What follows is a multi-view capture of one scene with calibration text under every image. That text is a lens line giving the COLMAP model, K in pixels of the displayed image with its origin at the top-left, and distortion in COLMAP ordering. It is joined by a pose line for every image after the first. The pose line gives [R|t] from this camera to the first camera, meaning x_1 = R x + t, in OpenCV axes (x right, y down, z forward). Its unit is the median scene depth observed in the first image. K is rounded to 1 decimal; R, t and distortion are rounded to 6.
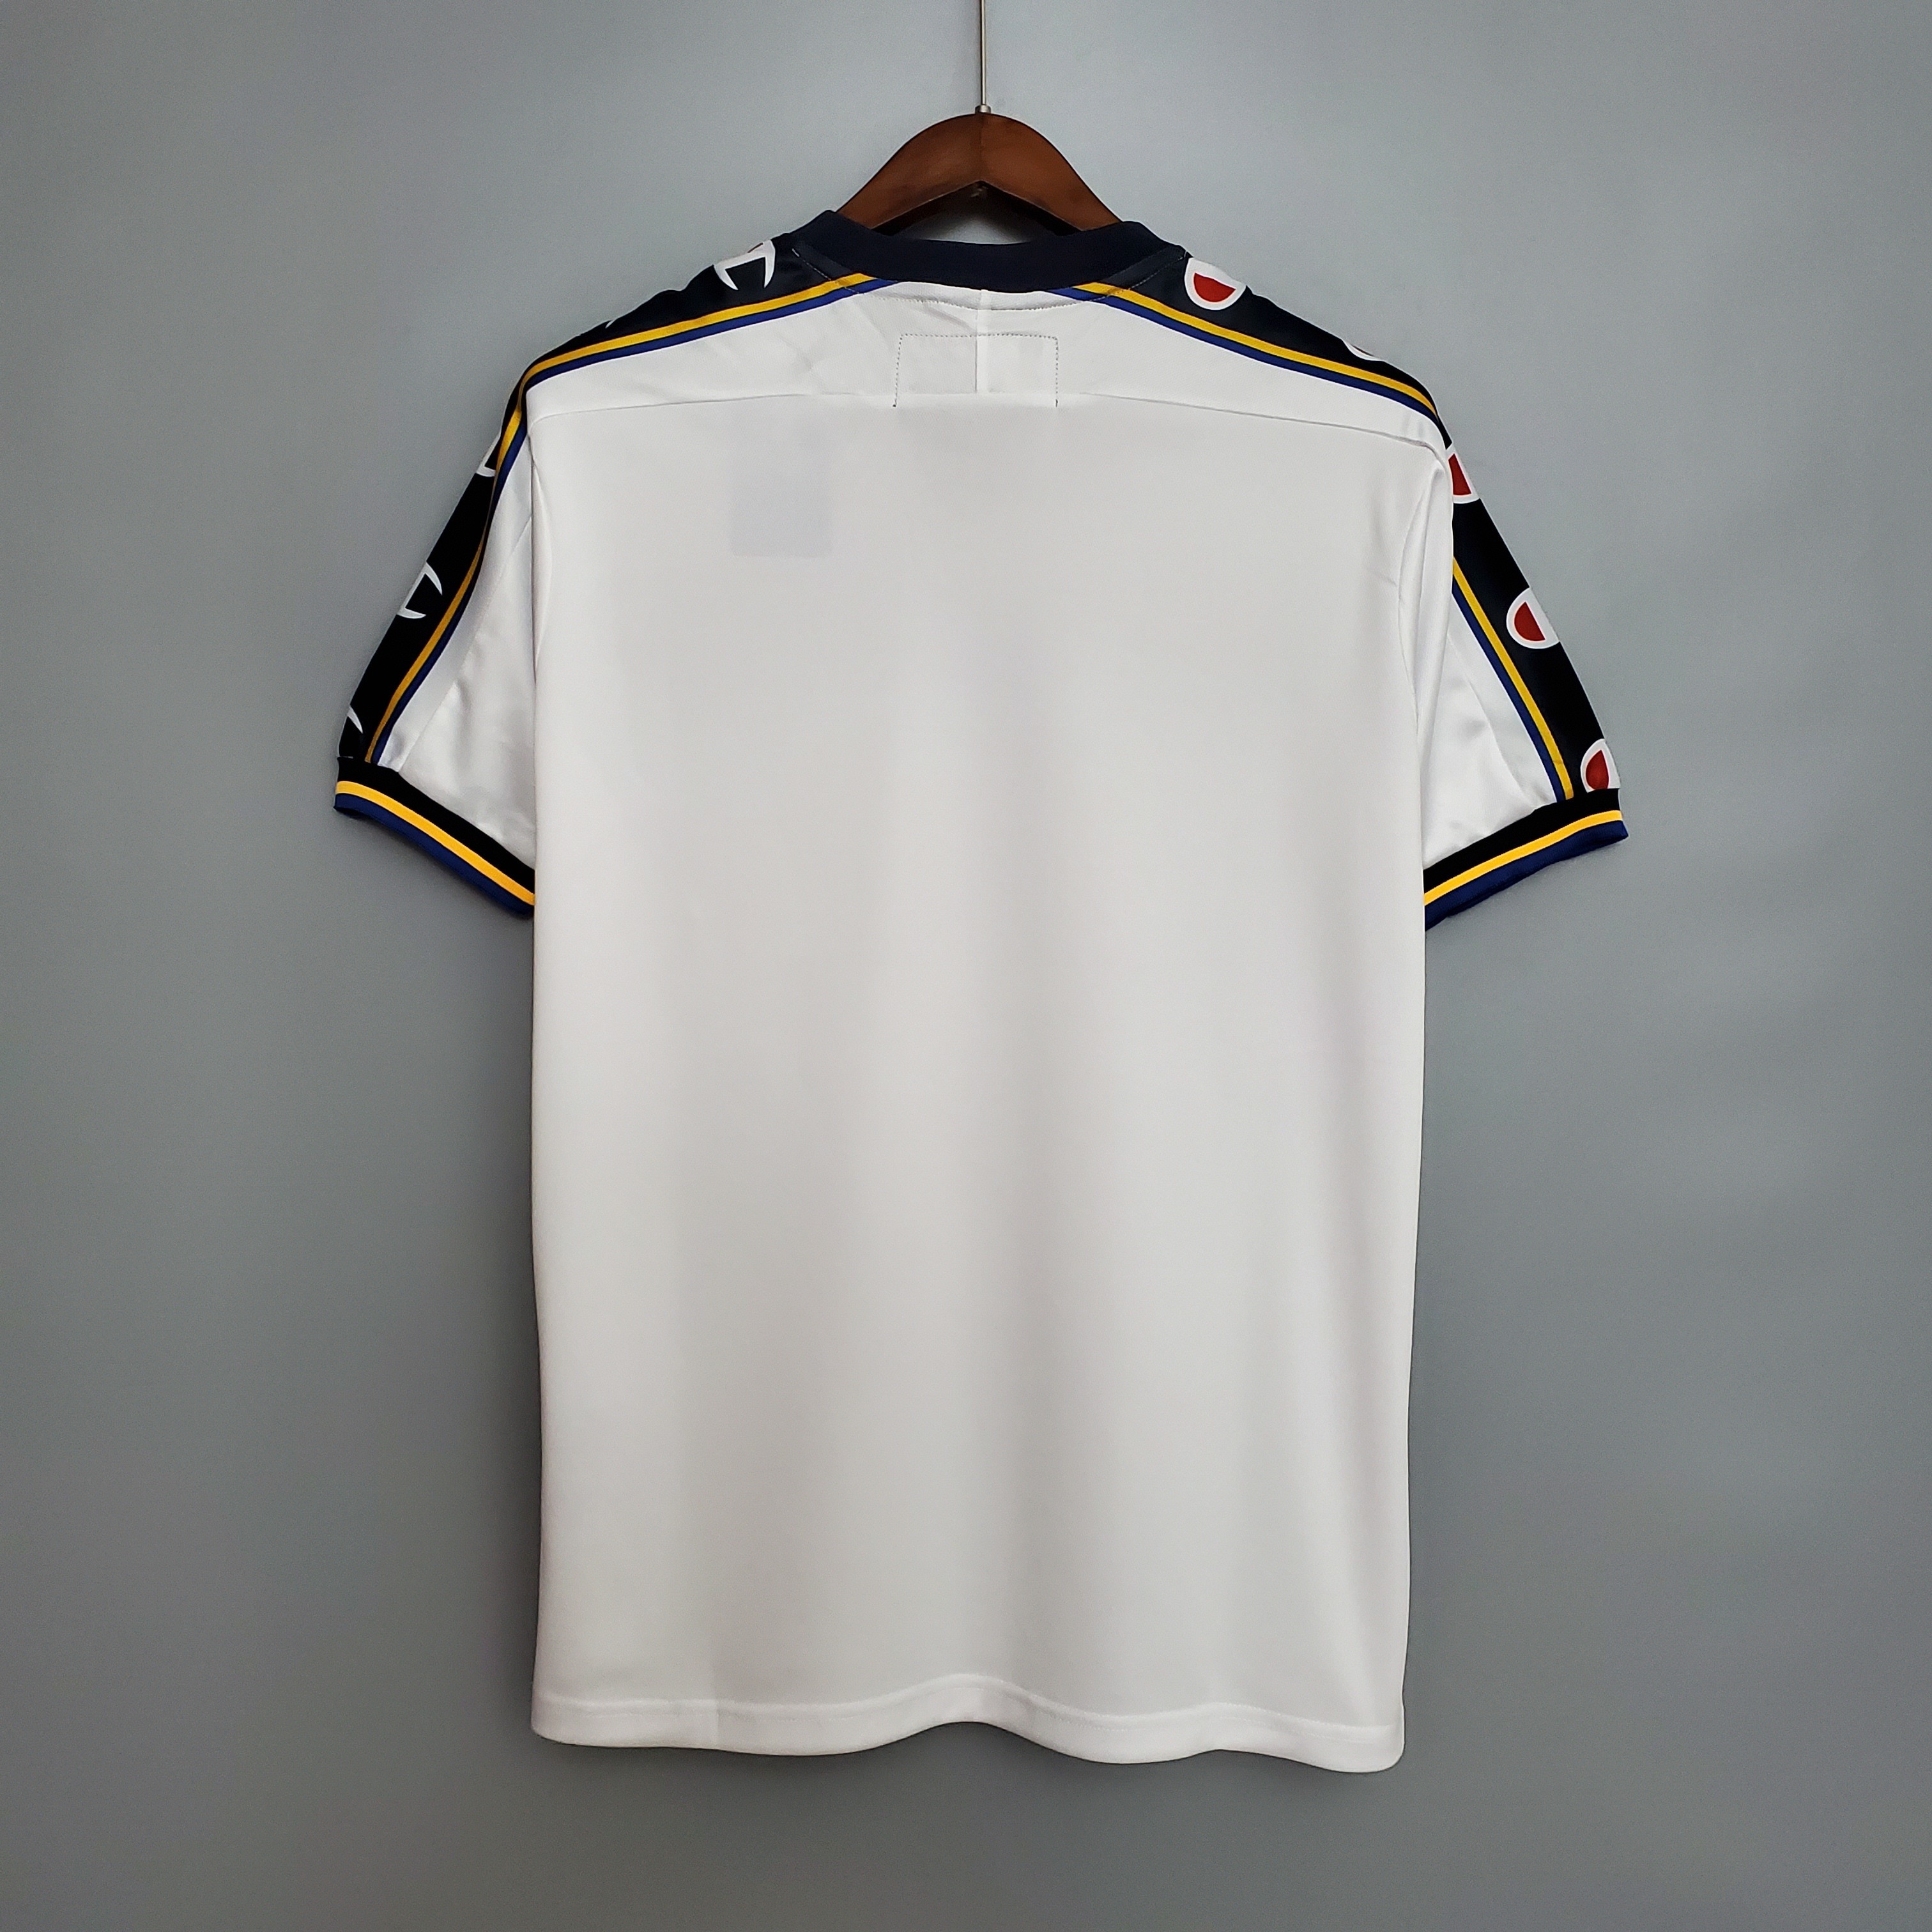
lens RADIAL K [[1983.4, 0, 961.4], [0, 1983.4, 1046.3], [0, 0, 1]] dist [0.004730, -0.051708]
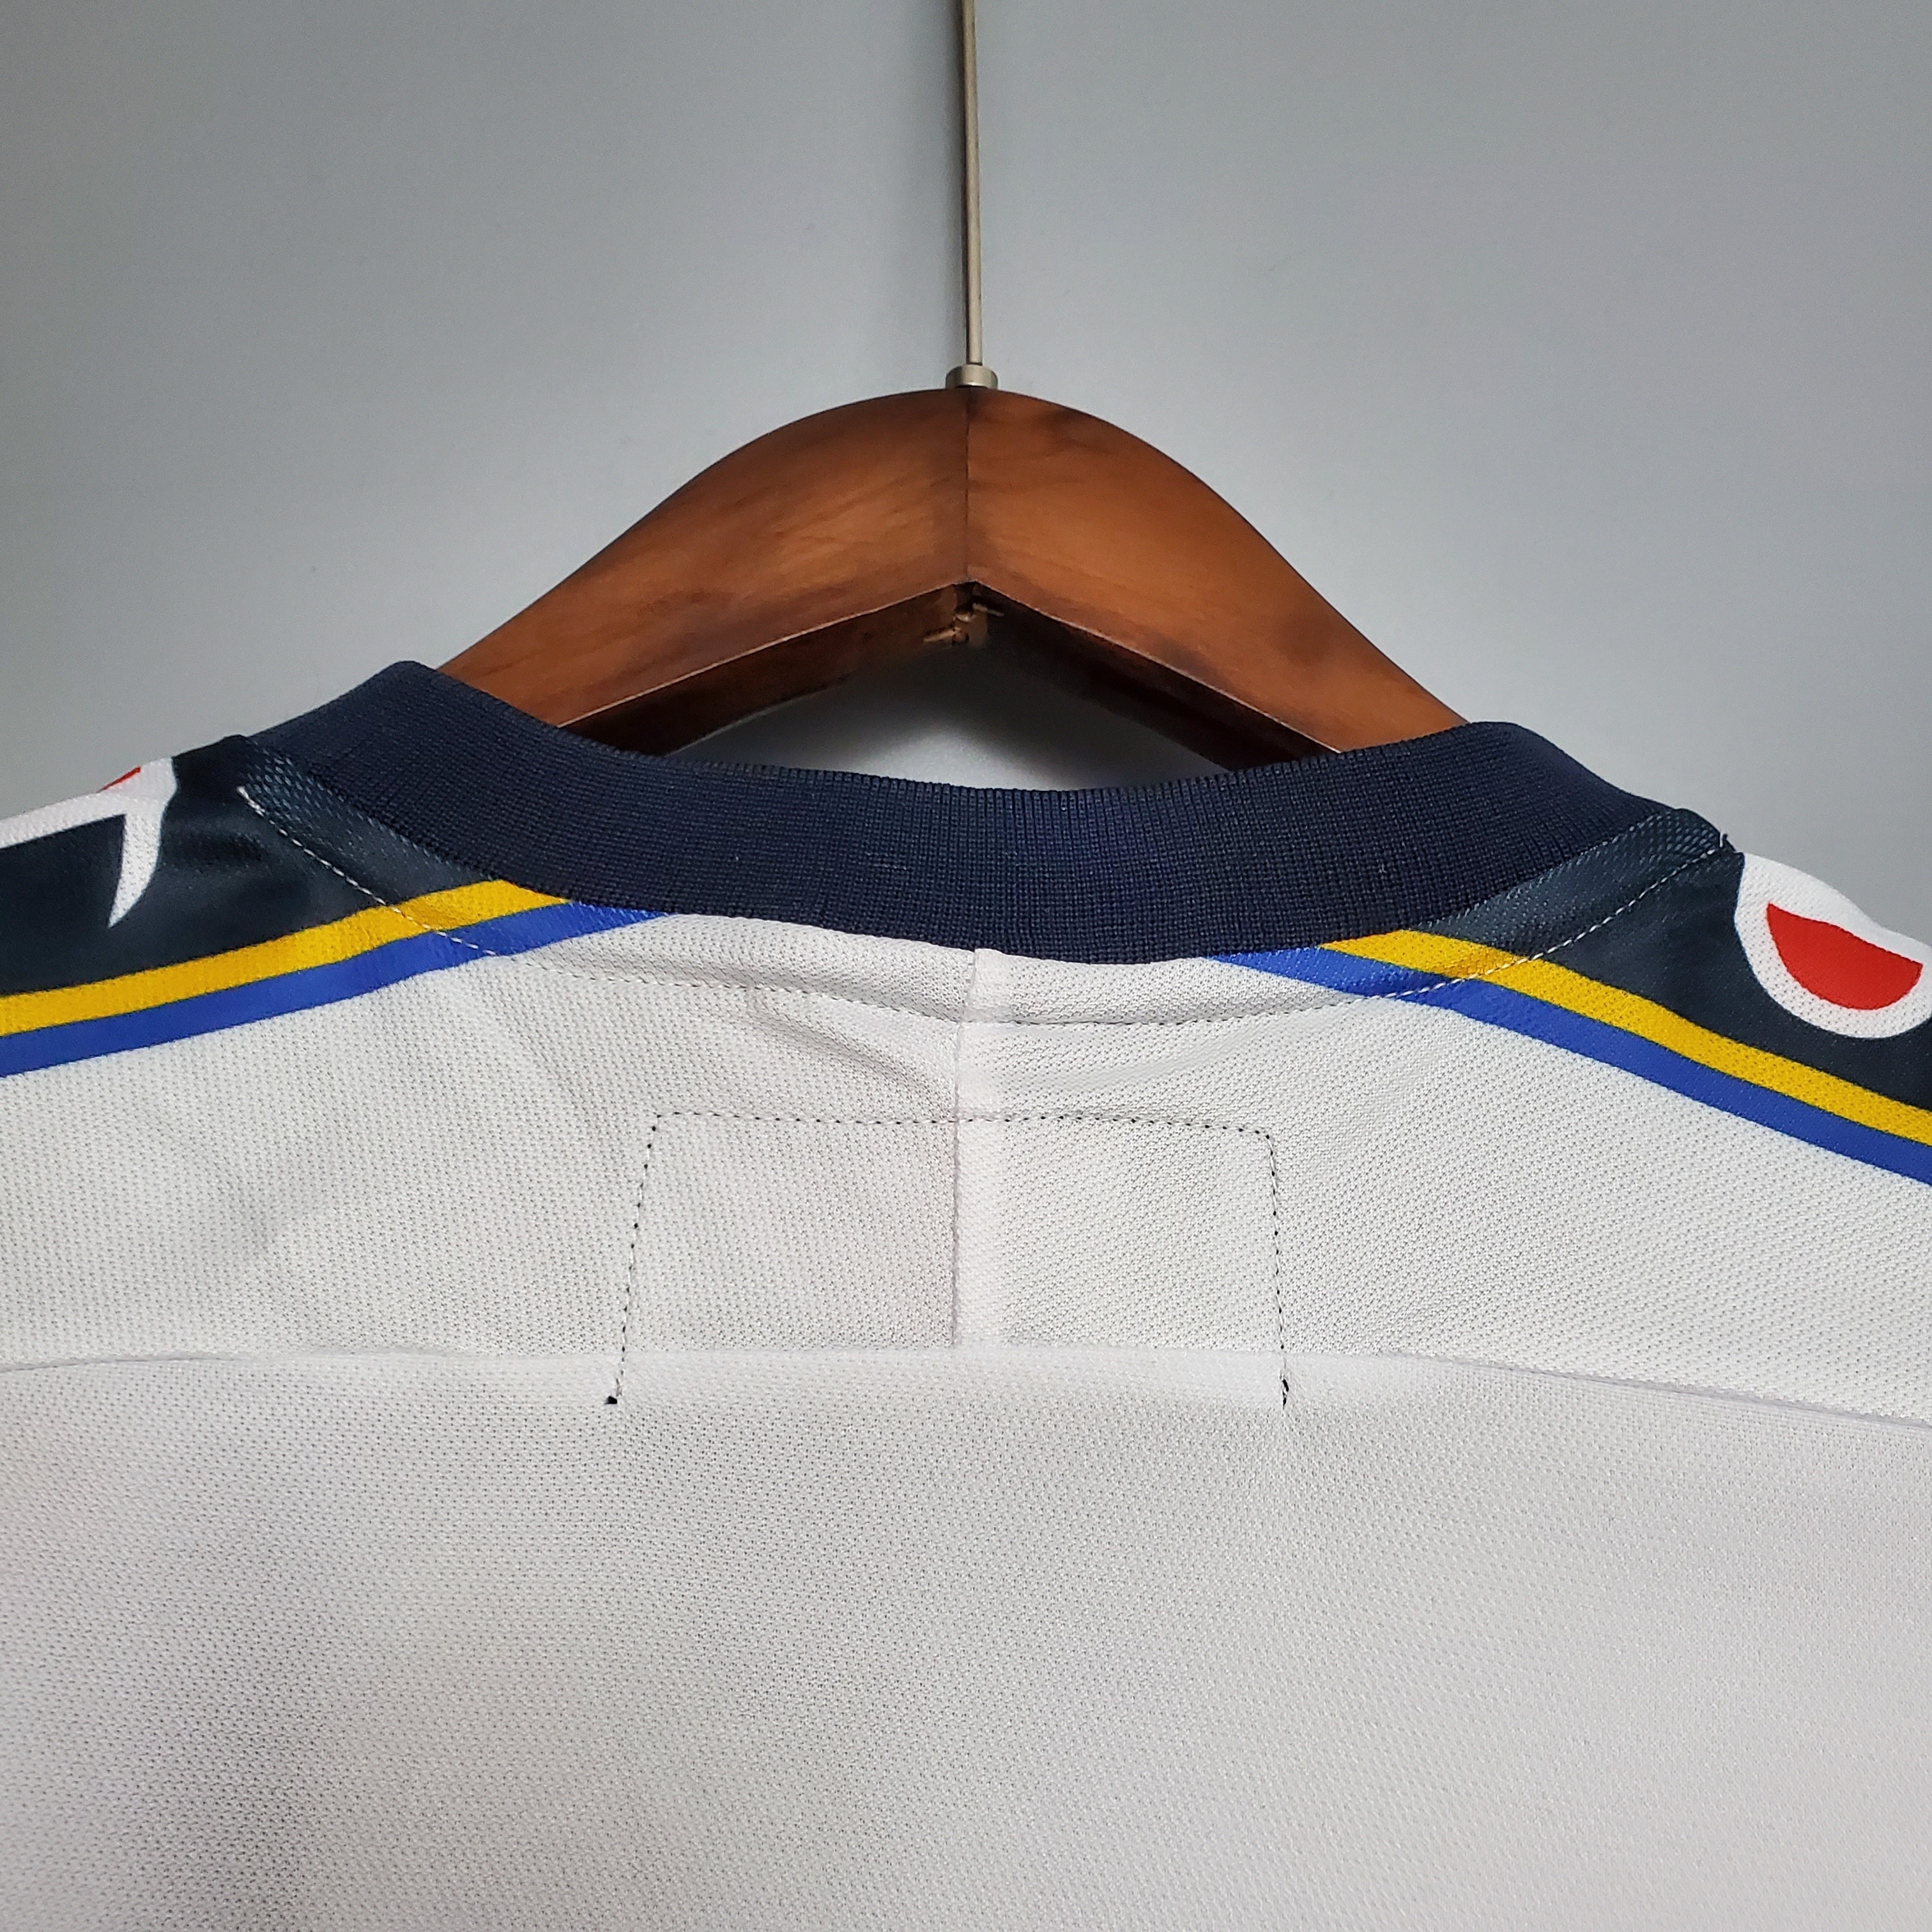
lens RADIAL K [[1983.4, 0, 961.4], [0, 1983.4, 1046.3], [0, 0, 1]] dist [0.004730, -0.051708]
pose [[0.998273, 0.013792, 0.057107, -0.006402], [0.004616, 0.950632, -0.310286, -0.288978], [-0.058568, 0.310014, 0.948926, 0.757422]]
